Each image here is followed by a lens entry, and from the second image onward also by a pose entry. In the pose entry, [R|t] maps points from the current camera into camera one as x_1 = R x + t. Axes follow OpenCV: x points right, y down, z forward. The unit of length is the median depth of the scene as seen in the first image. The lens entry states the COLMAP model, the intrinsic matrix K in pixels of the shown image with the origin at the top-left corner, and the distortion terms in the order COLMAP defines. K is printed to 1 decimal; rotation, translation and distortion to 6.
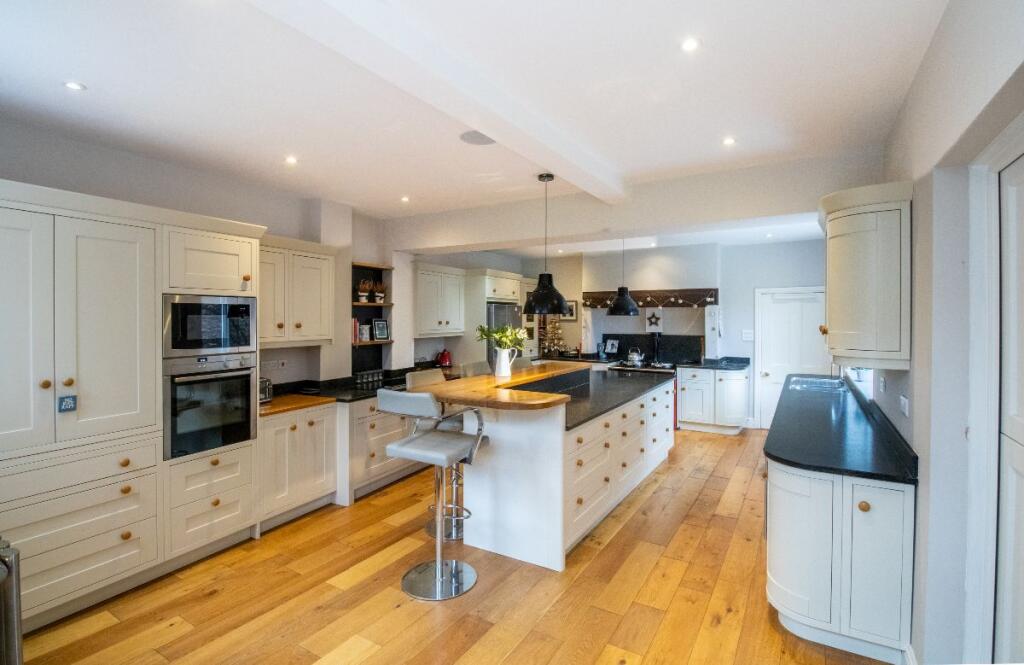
lens RADIAL K [[488.5, 0, 510.8], [0, 488.5, 320.0], [0, 0, 1]] dist [-0.001383, -0.000108]
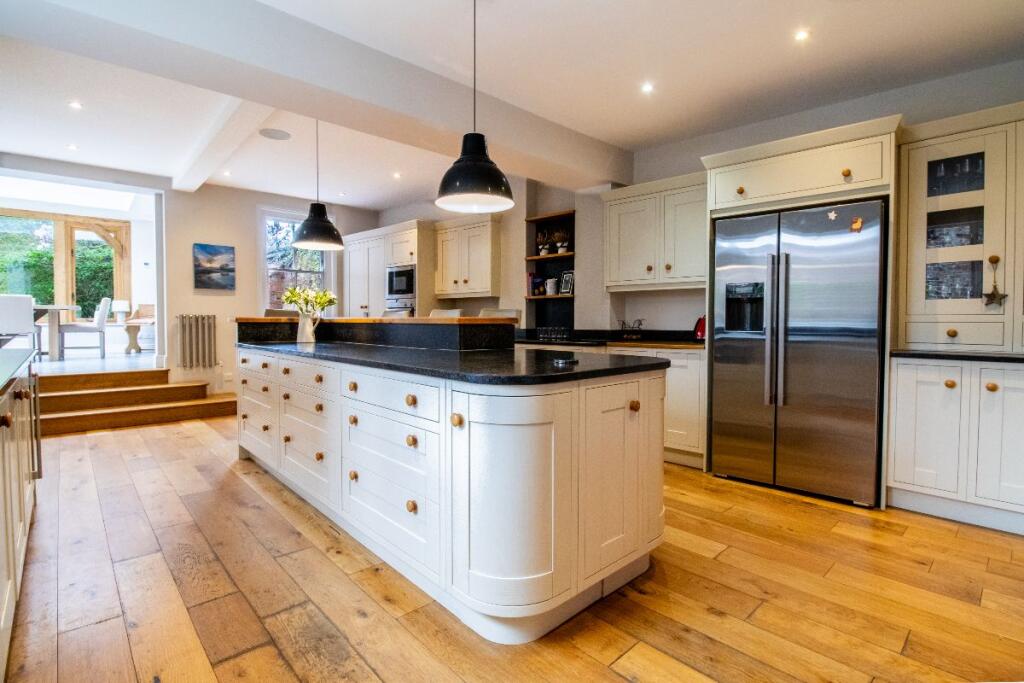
lens RADIAL K [[479.6, 0, 521.8], [0, 479.6, 338.6], [0, 0, 1]] dist [-0.044431, 0.000157]
pose [[-0.253602, 0.030246, -0.966836, 0.662266], [-0.010687, 0.999362, 0.034067, 0.101243], [0.967250, 0.018972, -0.253117, 1.234313]]
